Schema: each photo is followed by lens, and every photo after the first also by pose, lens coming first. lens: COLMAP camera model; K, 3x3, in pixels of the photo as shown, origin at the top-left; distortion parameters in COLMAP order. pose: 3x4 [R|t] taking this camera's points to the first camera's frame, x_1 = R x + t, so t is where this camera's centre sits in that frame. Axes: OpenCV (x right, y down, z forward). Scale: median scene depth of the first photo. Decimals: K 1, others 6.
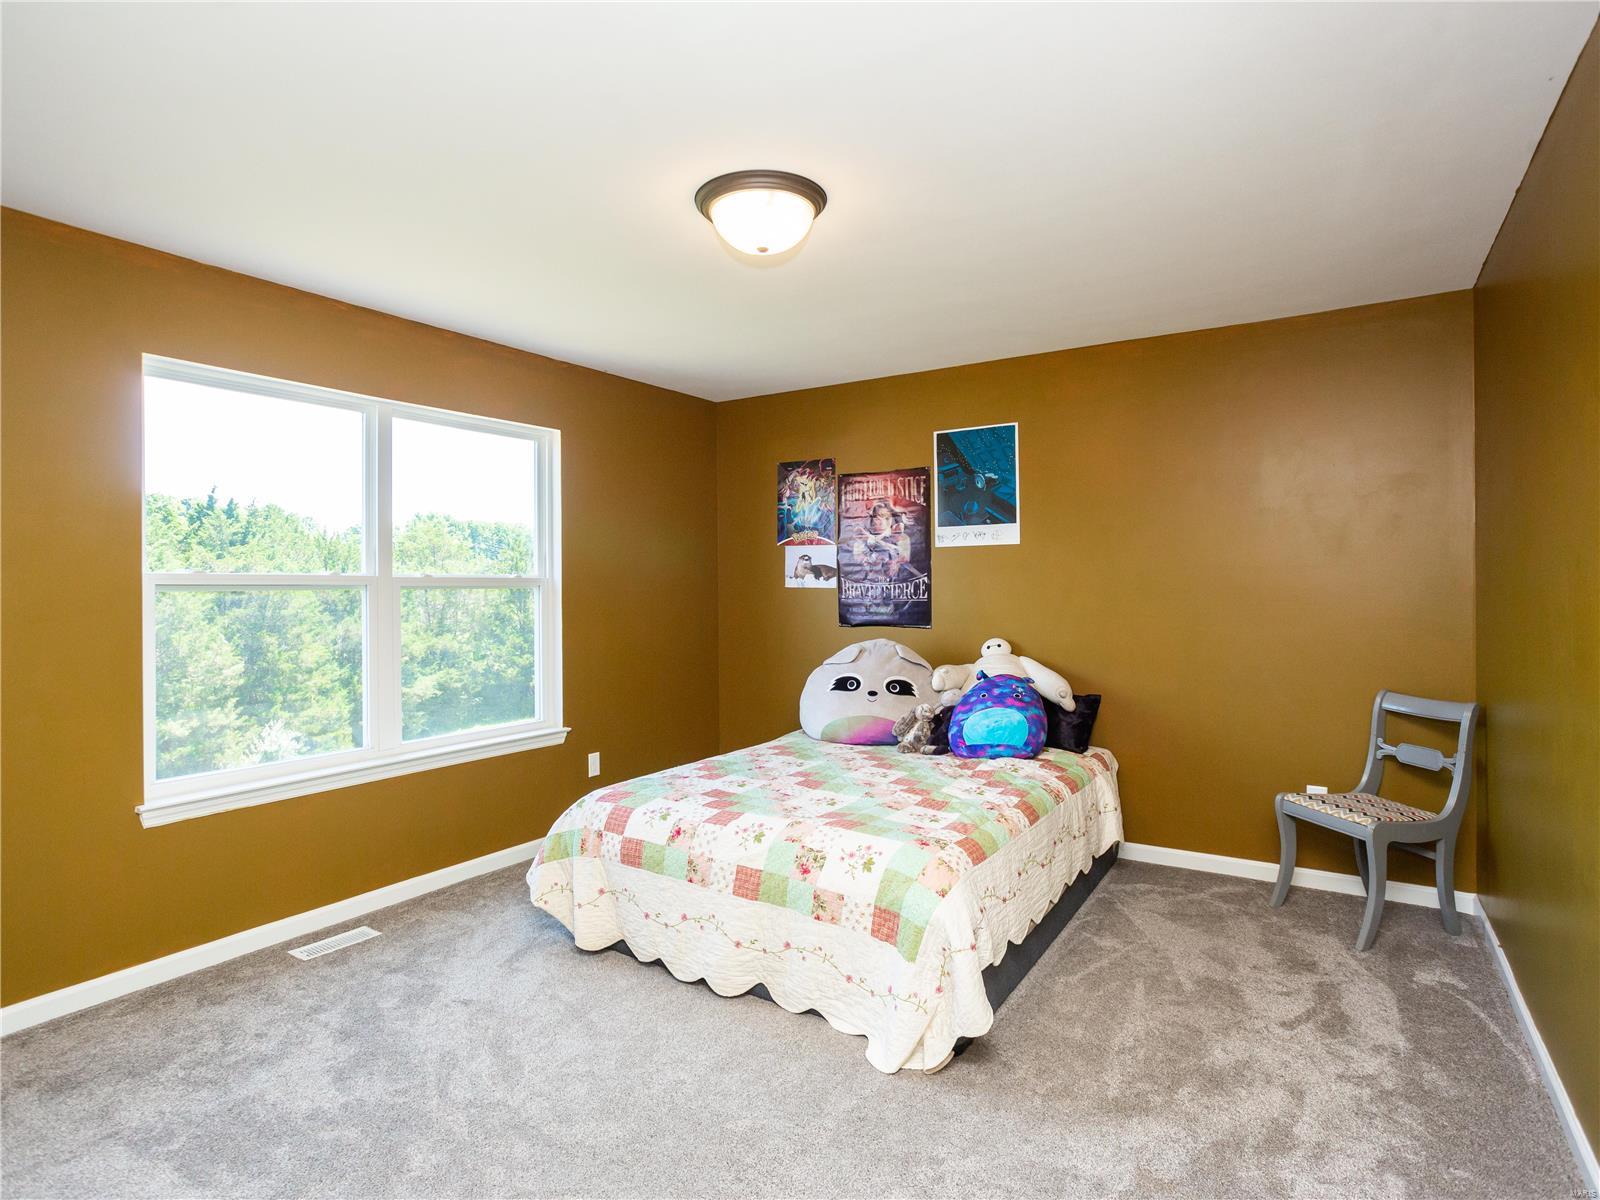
lens RADIAL K [[871.1, 0, 791.5], [0, 871.1, 587.9], [0, 0, 1]] dist [-0.049750, 0.045792]
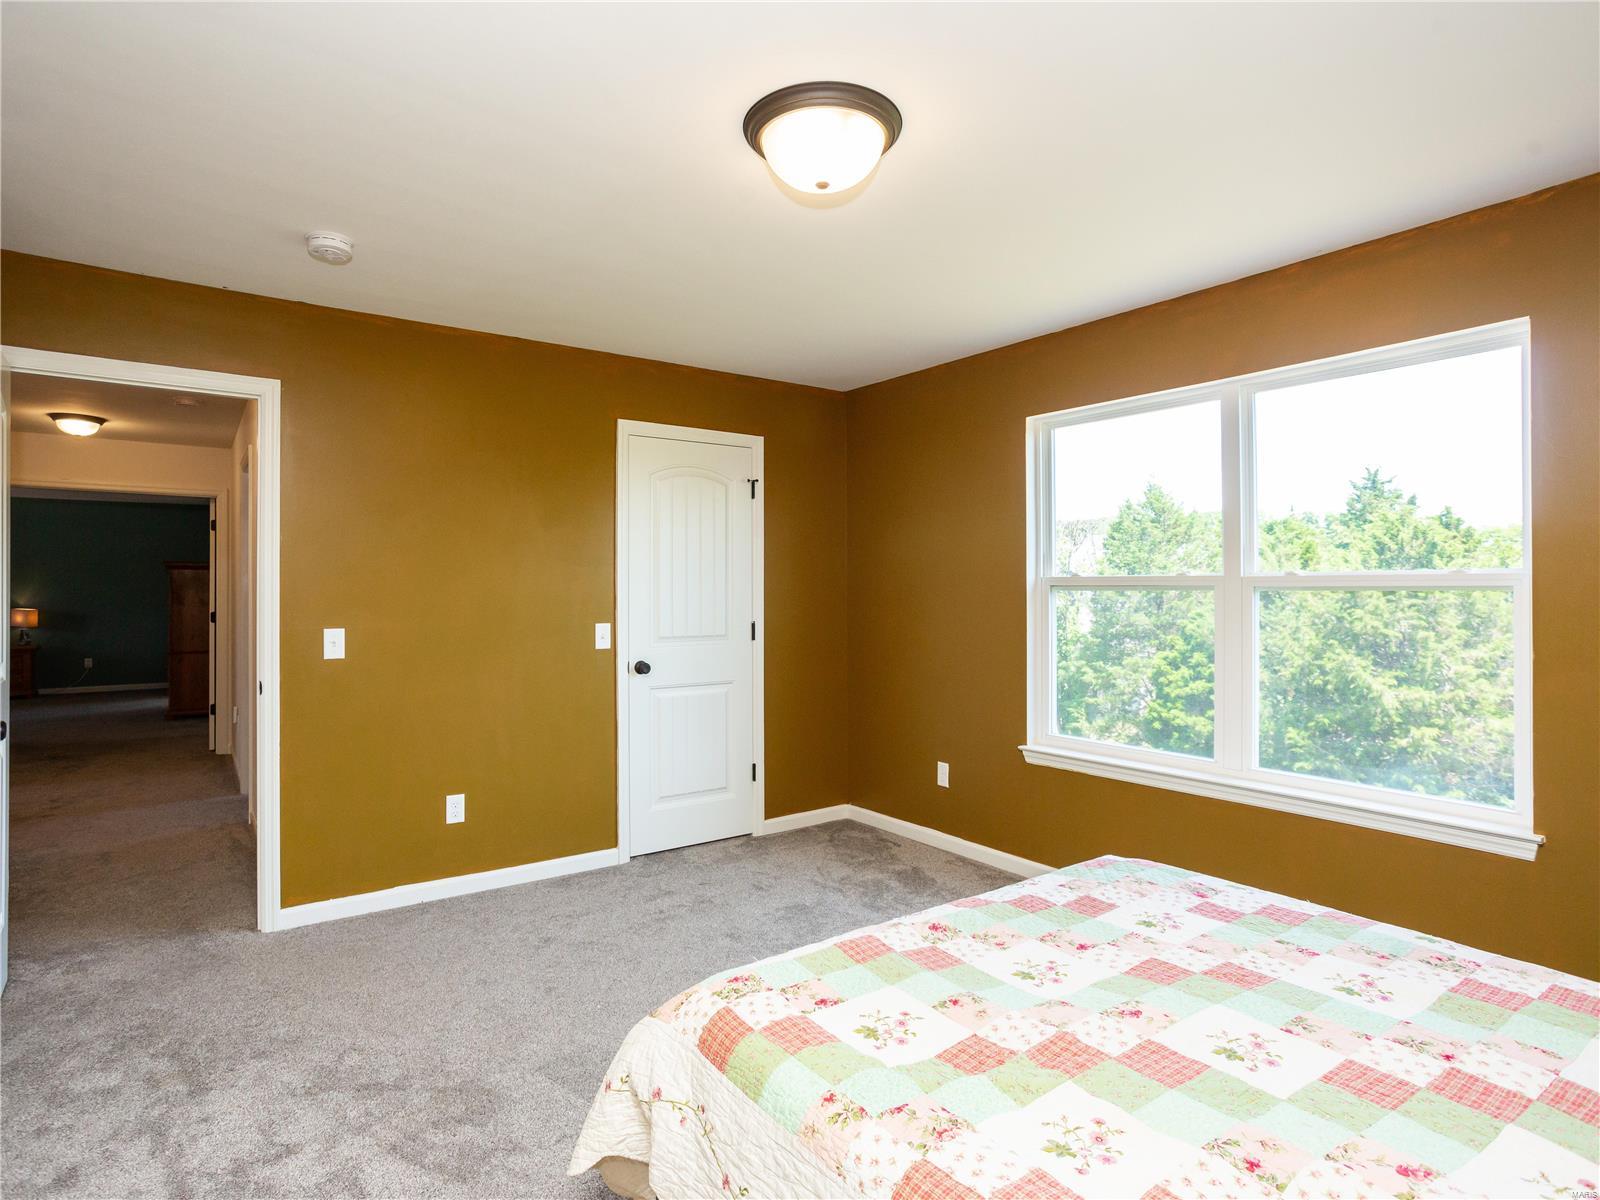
lens RADIAL K [[871.1, 0, 791.5], [0, 871.1, 587.9], [0, 0, 1]] dist [-0.049750, 0.045792]
pose [[-0.377694, -0.004059, -0.925922, 0.665455], [-0.008779, 0.999961, -0.000802, 0.005238], [0.925889, 0.007826, -0.377715, 1.162695]]
